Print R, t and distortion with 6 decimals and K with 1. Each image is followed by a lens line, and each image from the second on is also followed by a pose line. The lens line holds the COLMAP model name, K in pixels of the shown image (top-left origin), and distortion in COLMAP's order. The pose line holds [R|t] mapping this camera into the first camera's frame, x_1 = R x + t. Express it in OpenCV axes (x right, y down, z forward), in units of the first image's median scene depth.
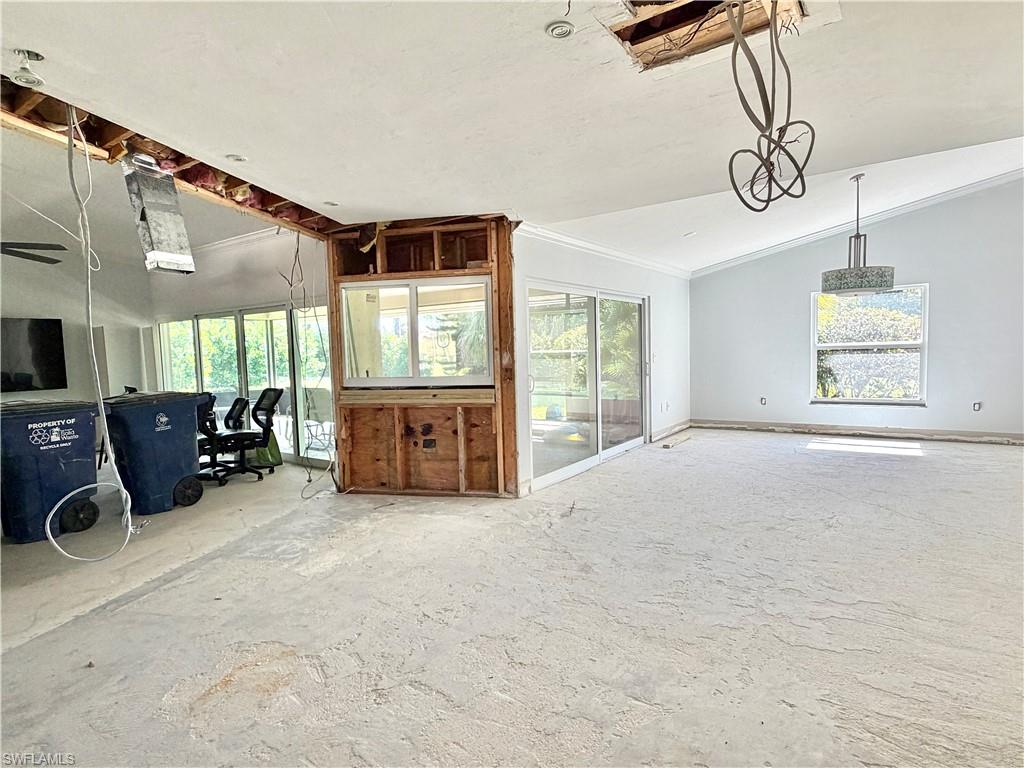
lens RADIAL K [[554.9, 0, 509.2], [0, 554.9, 385.8], [0, 0, 1]] dist [0.003867, -0.001783]
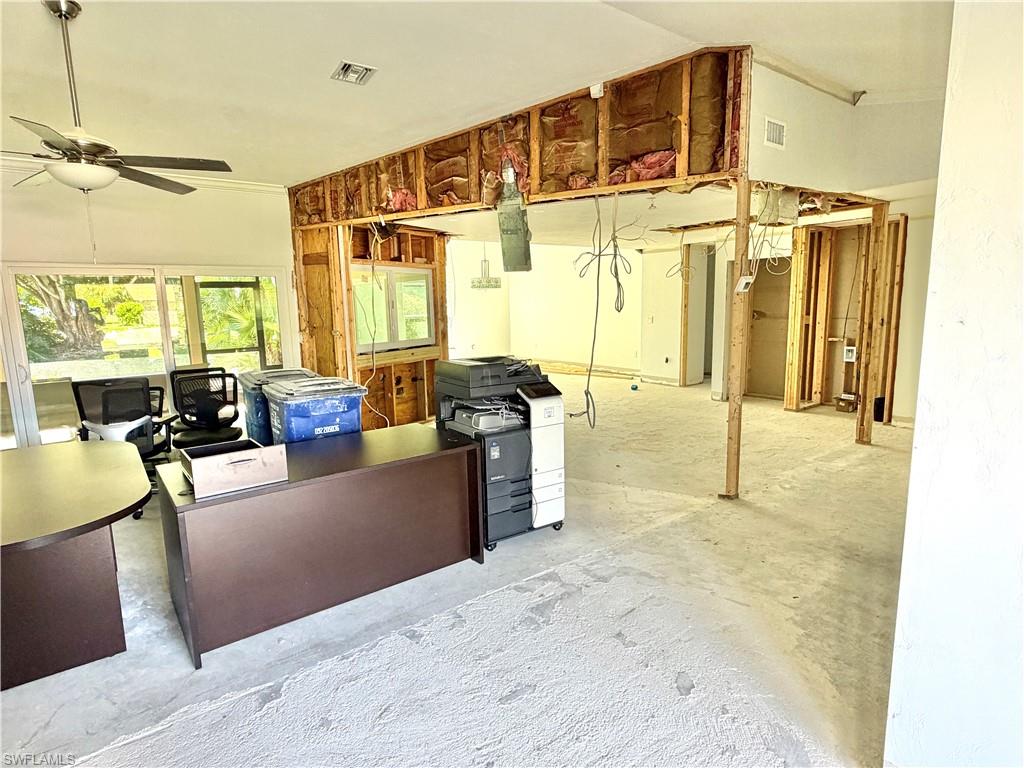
lens RADIAL K [[554.3, 0, 510.9], [0, 554.3, 386.2], [0, 0, 1]] dist [0.000967, -0.002760]
pose [[0.306304, -0.123493, 0.943889, -1.323886], [0.074538, 0.991617, 0.105549, -0.028681], [-0.949011, 0.038026, 0.312941, 0.328144]]
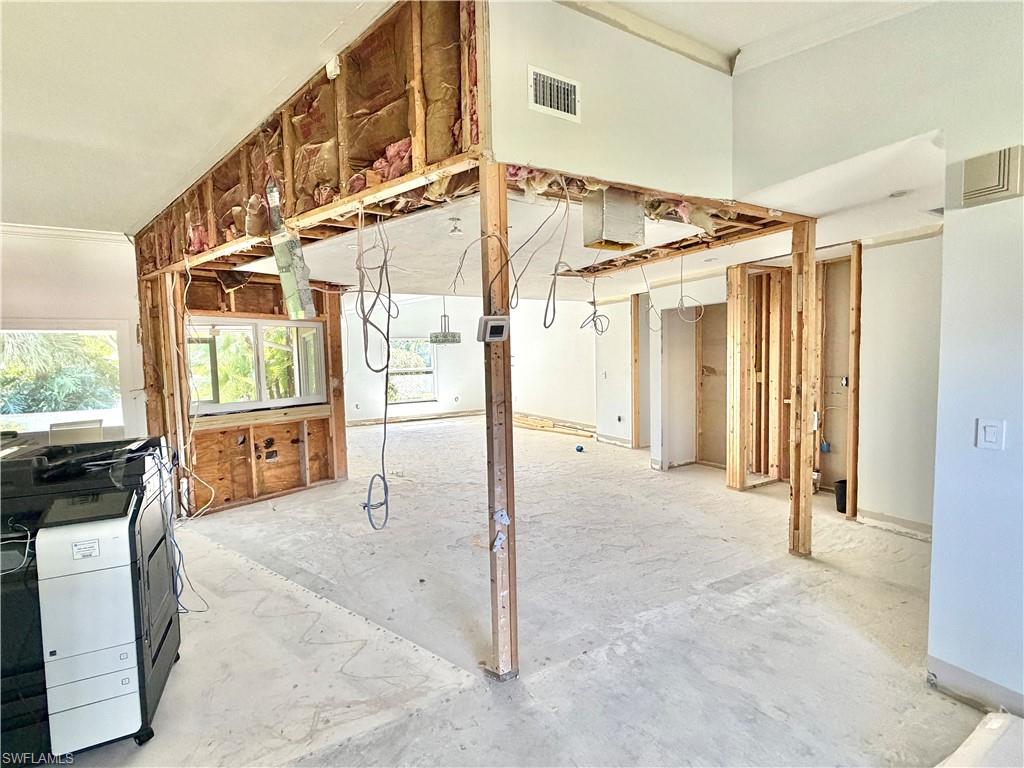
lens RADIAL K [[468.7, 0, 512.2], [0, 468.7, 385.3], [0, 0, 1]] dist [-0.001582, 0.000205]
pose [[0.427557, -0.037524, 0.903209, -0.838072], [0.070016, 0.997511, 0.008298, -0.018599], [-0.901273, 0.059691, 0.429120, 0.078903]]
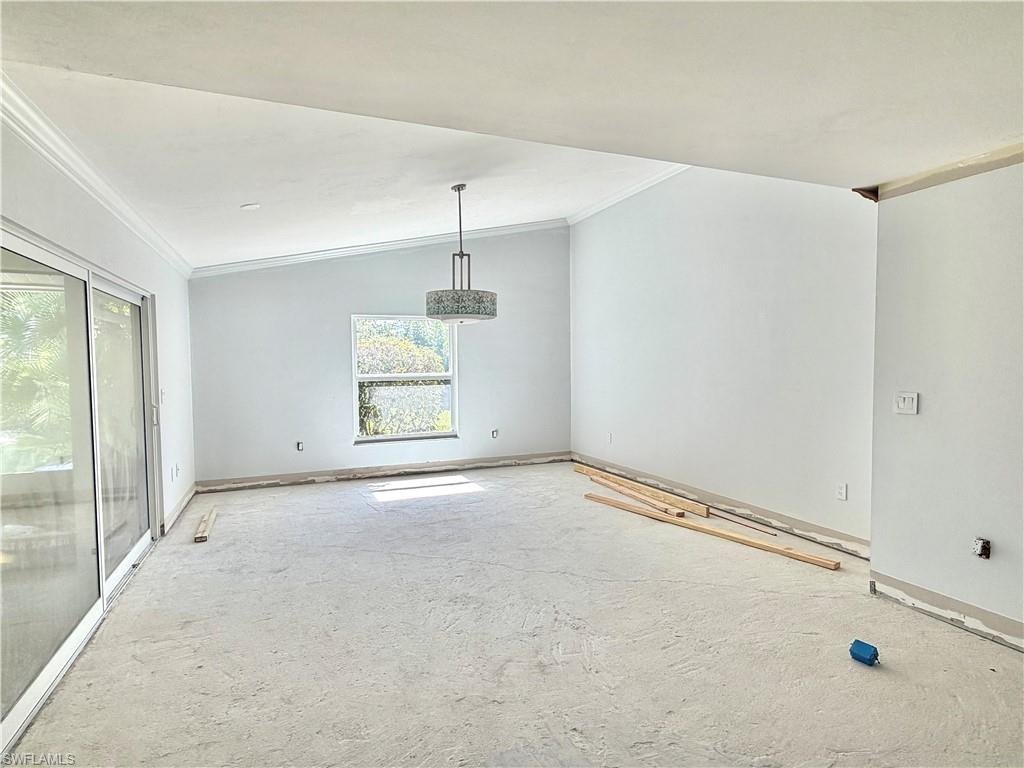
lens RADIAL K [[554.9, 0, 514.2], [0, 554.9, 388.1], [0, 0, 1]] dist [0.003867, -0.001783]
pose [[0.536129, -0.014436, 0.844013, -0.068909], [0.047411, 0.998790, -0.013033, -0.047518], [-0.842804, 0.047003, 0.536165, 0.499386]]
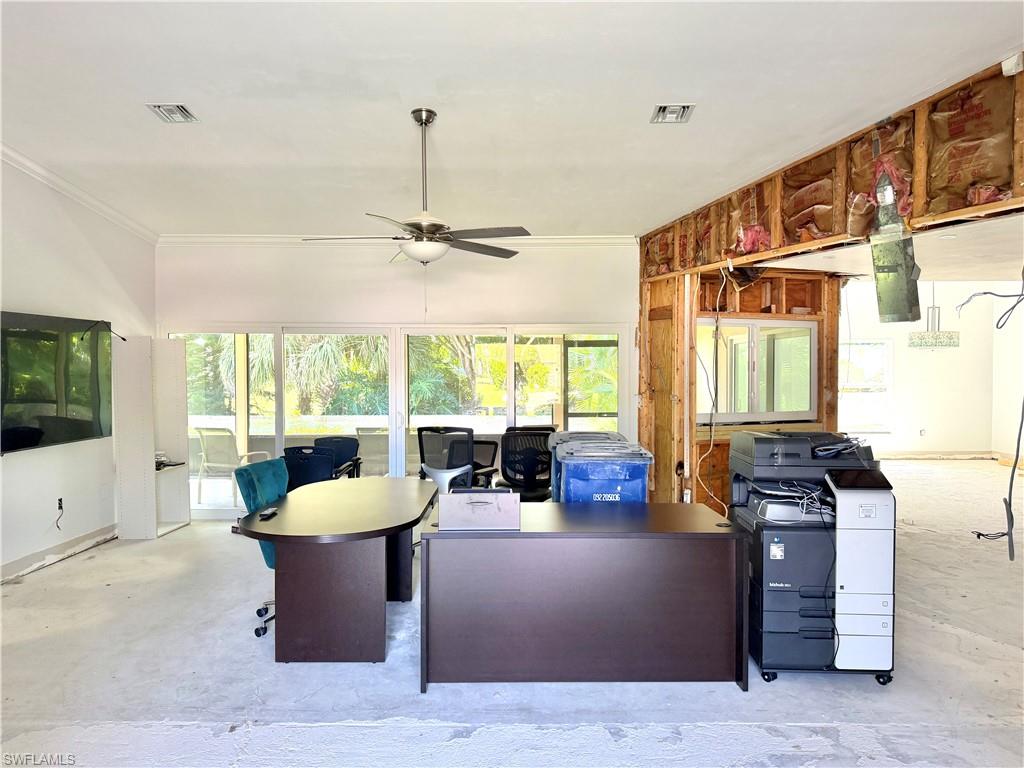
lens RADIAL K [[724.0, 0, 508.7], [0, 724.0, 387.1], [0, 0, 1]] dist [0.054368, -0.065429]
pose [[0.821779, 0.014104, 0.569632, -1.309216], [0.015598, 0.998762, -0.047231, -0.006177], [-0.569593, 0.047699, 0.820541, 0.139195]]
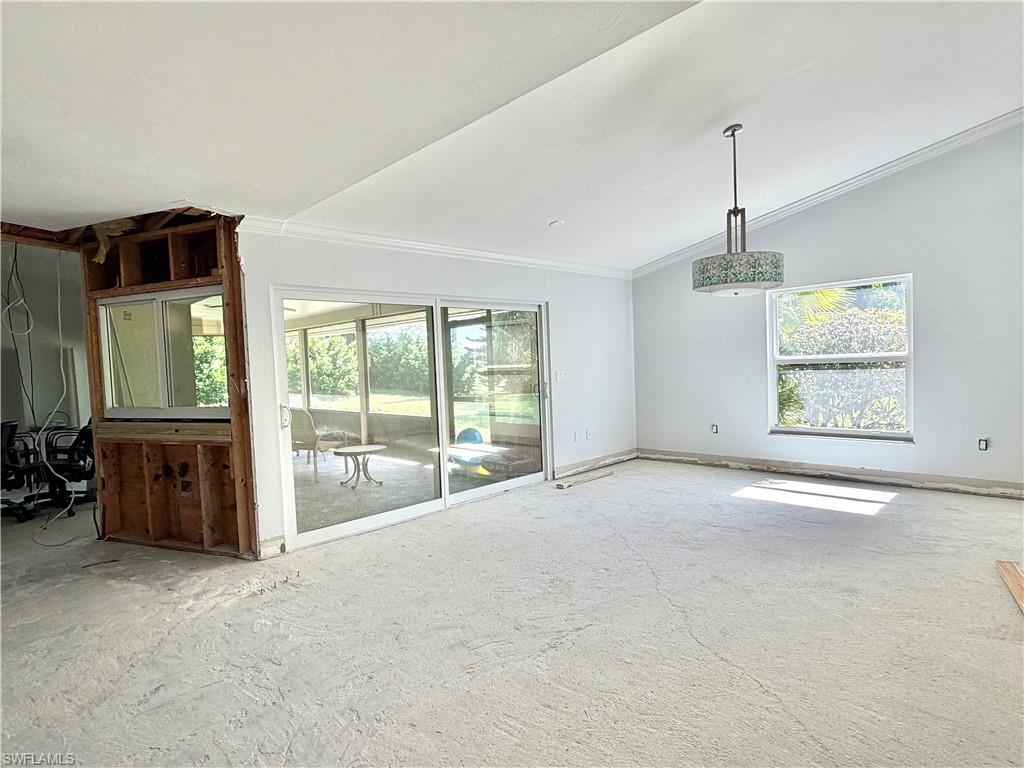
lens RADIAL K [[554.9, 0, 511.9], [0, 554.9, 385.3], [0, 0, 1]] dist [0.003867, -0.001783]
pose [[0.984171, -0.003613, -0.177187, 0.492308], [0.000858, 0.999878, -0.015621, -0.035443], [0.177221, 0.015222, 0.984053, 0.257233]]
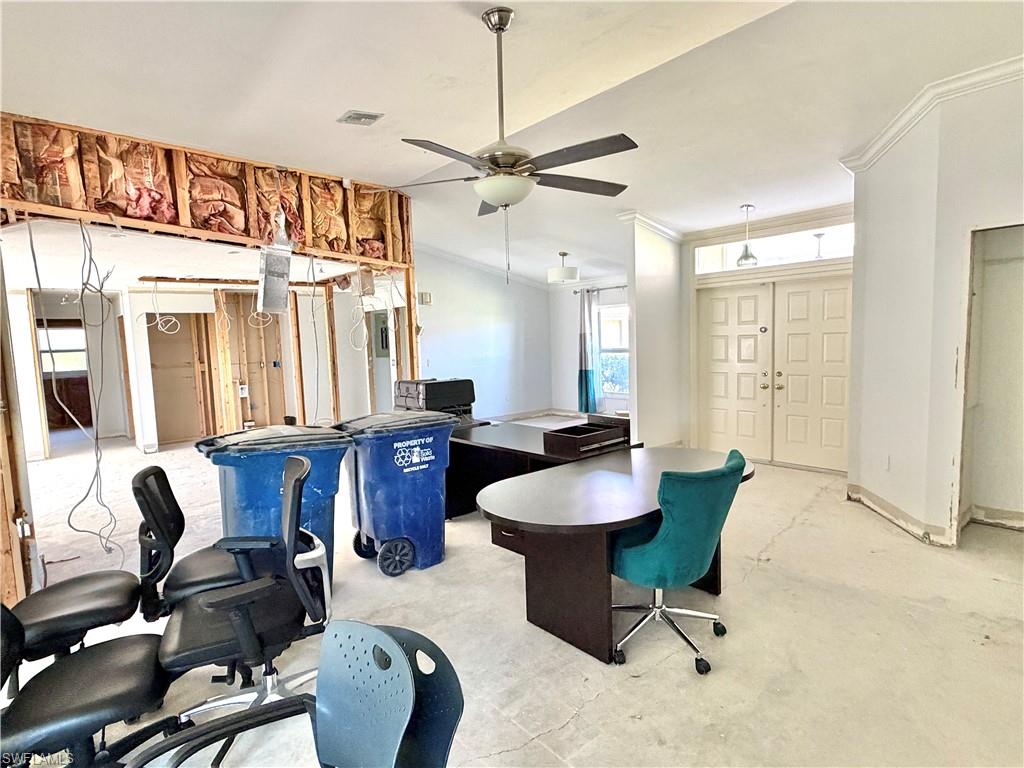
lens RADIAL K [[554.3, 0, 512.4], [0, 554.3, 387.5], [0, 0, 1]] dist [0.000967, -0.002760]
pose [[-0.965903, 0.037849, 0.256121, -1.031835], [0.077192, 0.986364, 0.145350, -0.104904], [-0.247127, 0.160165, -0.955654, 1.474377]]
